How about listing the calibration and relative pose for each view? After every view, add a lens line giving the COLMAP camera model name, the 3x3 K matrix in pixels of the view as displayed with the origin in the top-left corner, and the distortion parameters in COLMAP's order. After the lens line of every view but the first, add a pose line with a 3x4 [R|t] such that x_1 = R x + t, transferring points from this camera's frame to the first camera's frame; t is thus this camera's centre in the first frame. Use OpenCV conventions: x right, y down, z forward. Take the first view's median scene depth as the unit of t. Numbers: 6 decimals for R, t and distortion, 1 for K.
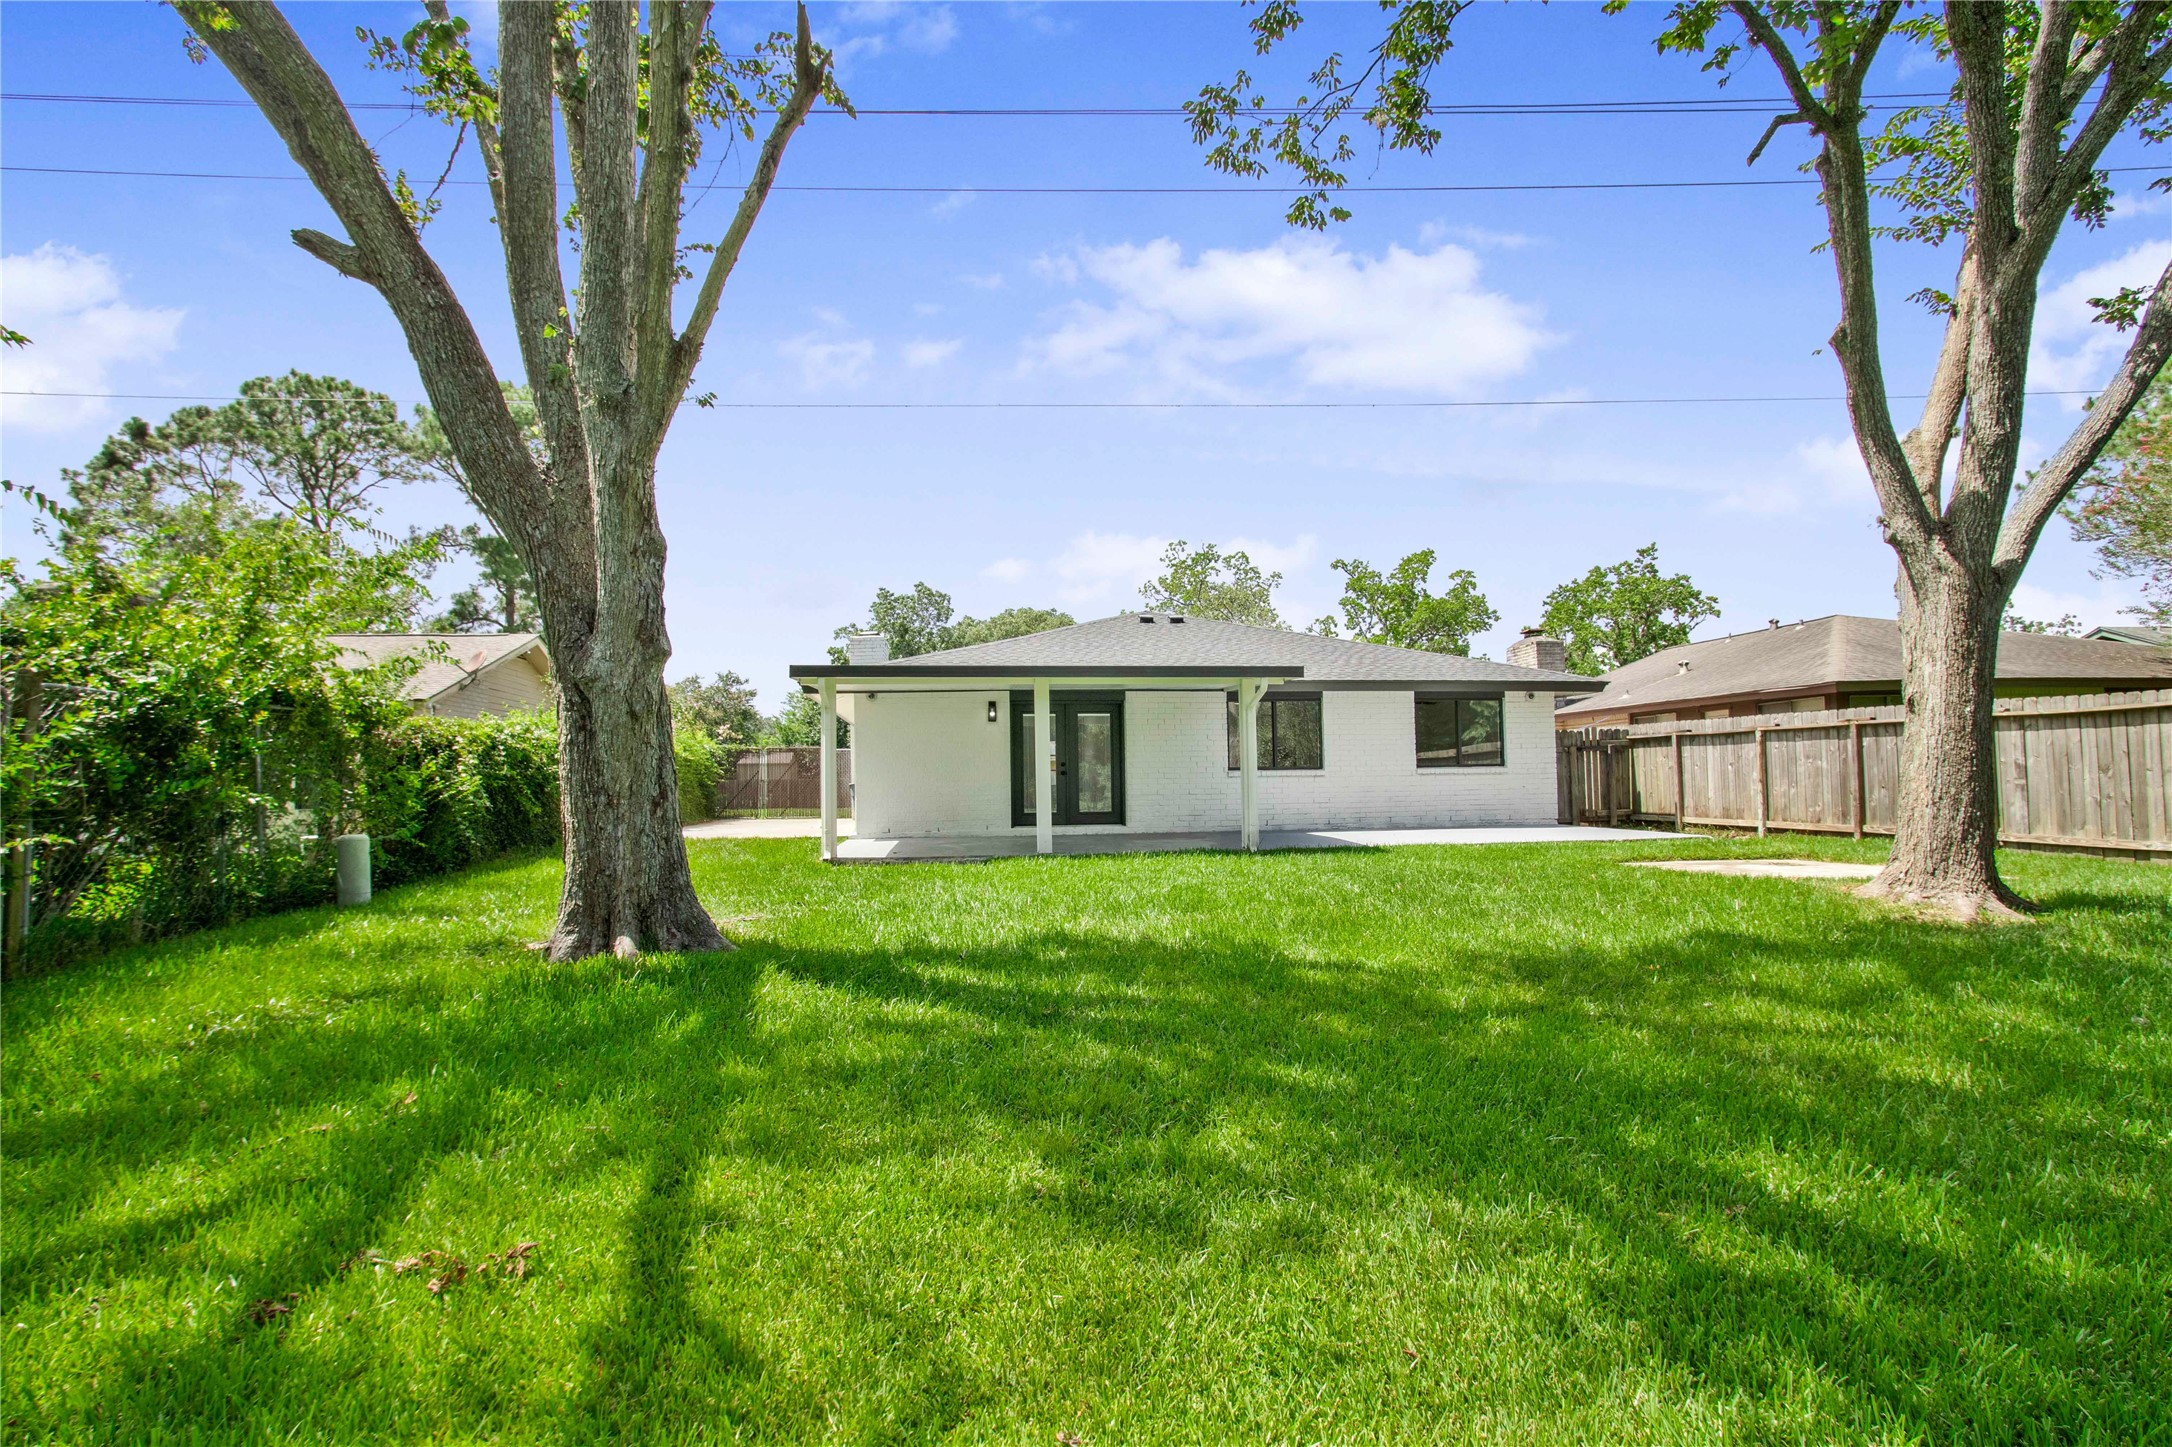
lens RADIAL K [[992.0, 0, 1084.8], [0, 992.0, 746.1], [0, 0, 1]] dist [-0.020013, 0.000833]
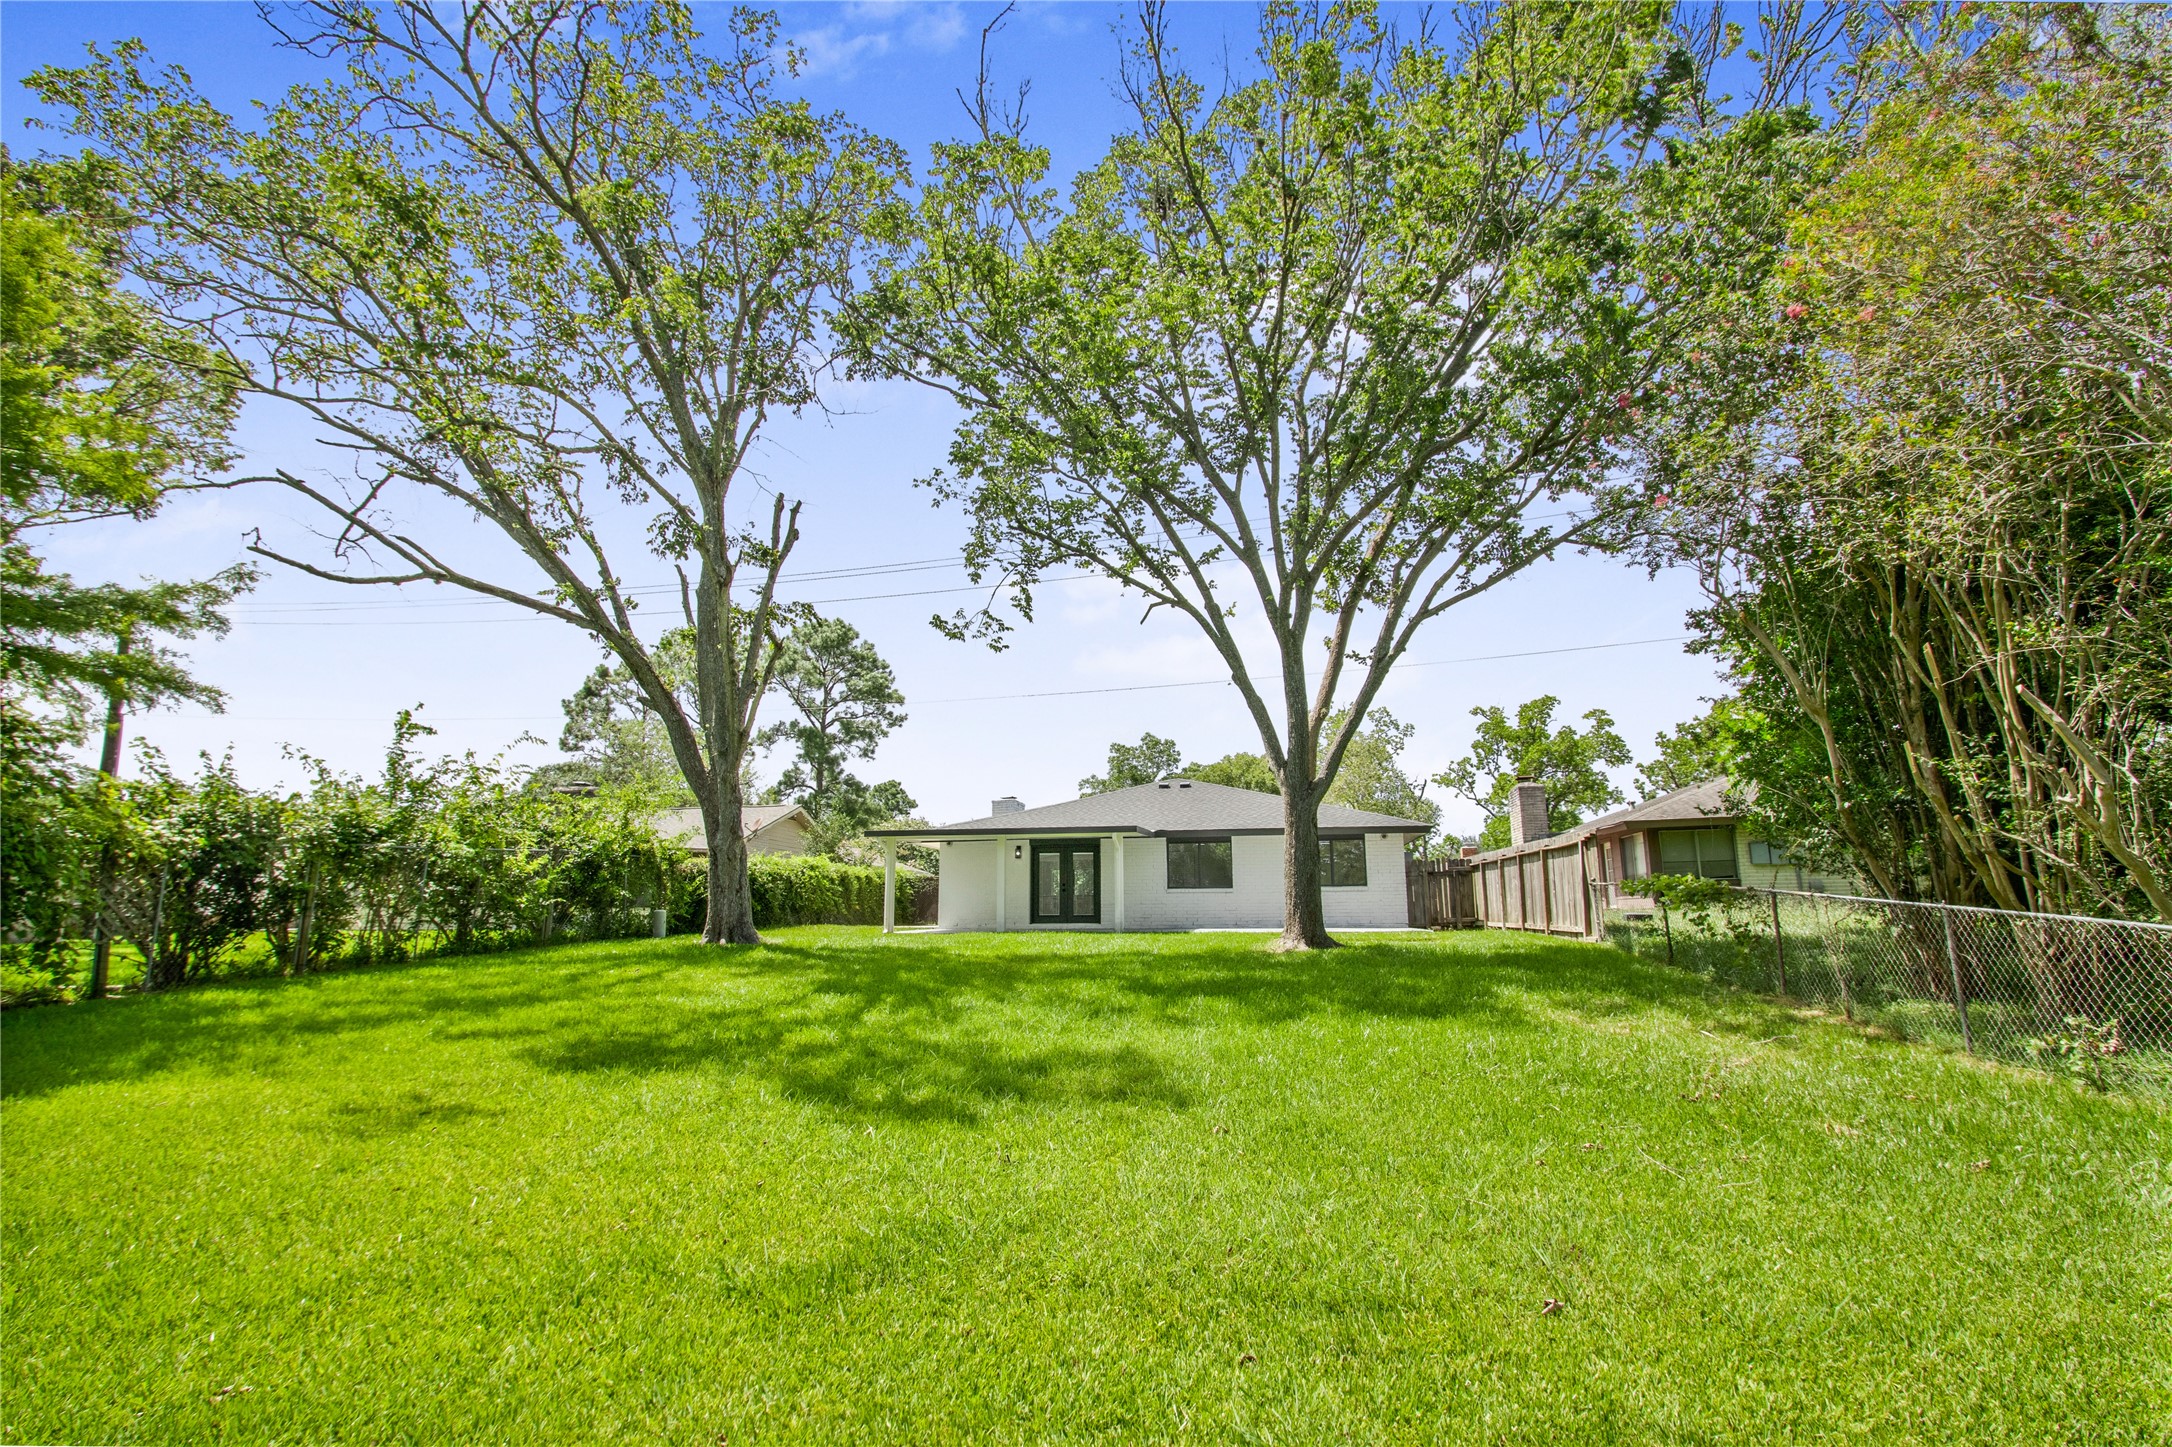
lens RADIAL K [[1019.4, 0, 1086.0], [0, 1019.4, 788.7], [0, 0, 1]] dist [0.024741, 0.000565]
pose [[0.945683, -0.028571, -0.323832, 0.525418], [-0.000159, 0.996090, -0.088346, 0.009374], [0.325090, 0.083599, 0.941981, -0.517070]]
